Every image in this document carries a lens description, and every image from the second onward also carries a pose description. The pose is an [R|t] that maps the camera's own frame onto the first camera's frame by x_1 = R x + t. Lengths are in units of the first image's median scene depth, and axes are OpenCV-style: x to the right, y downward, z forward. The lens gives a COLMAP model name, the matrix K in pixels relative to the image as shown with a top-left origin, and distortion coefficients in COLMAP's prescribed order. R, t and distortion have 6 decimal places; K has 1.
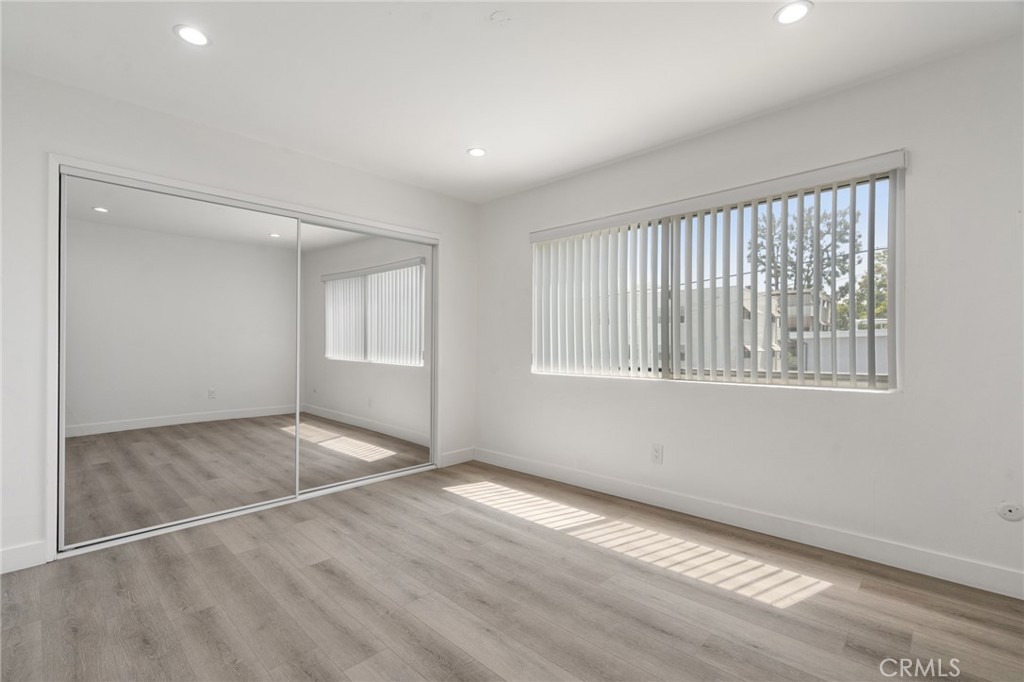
lens RADIAL K [[458.1, 0, 506.6], [0, 458.1, 343.3], [0, 0, 1]] dist [-0.012207, 0.005688]
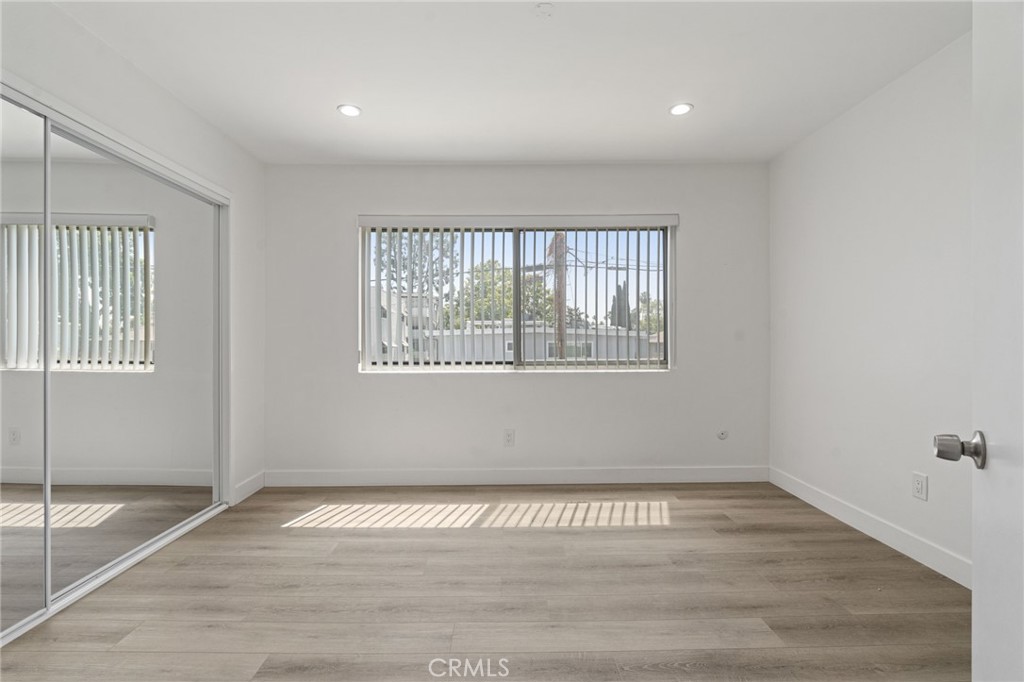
lens RADIAL K [[458.1, 0, 506.6], [0, 458.1, 343.3], [0, 0, 1]] dist [-0.012207, 0.005688]
pose [[0.713528, -0.006497, 0.700596, -0.393702], [0.001469, 0.999969, 0.007777, 0.001585], [-0.700625, -0.004520, 0.713515, 0.177109]]
